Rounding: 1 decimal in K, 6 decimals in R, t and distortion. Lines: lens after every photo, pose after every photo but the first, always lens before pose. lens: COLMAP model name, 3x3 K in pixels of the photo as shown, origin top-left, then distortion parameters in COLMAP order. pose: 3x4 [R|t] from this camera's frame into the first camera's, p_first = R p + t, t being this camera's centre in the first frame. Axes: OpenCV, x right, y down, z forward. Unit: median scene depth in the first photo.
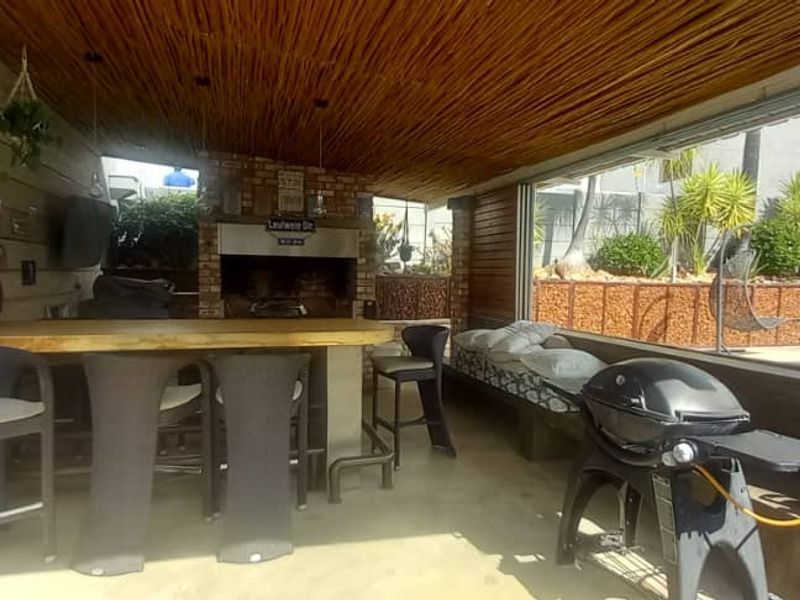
lens RADIAL K [[530.6, 0, 400.0], [0, 530.6, 300.0], [0, 0, 1]] dist [-0.000974, -0.000625]
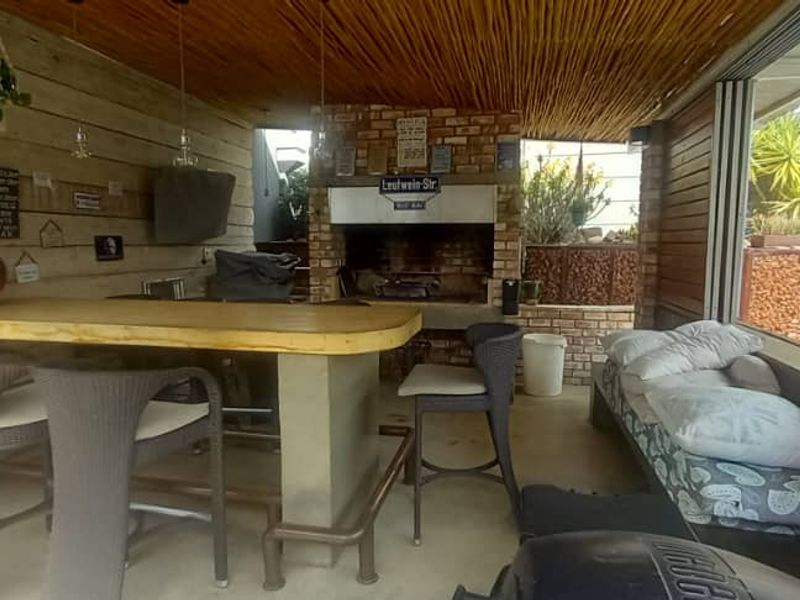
lens RADIAL K [[530.6, 0, 400.0], [0, 530.6, 300.0], [0, 0, 1]] dist [-0.000974, -0.000625]
pose [[0.872409, 0.035607, -0.487477, 0.183024], [-0.009556, 0.998395, 0.055824, -0.010537], [0.488683, -0.044042, 0.871349, 0.279454]]
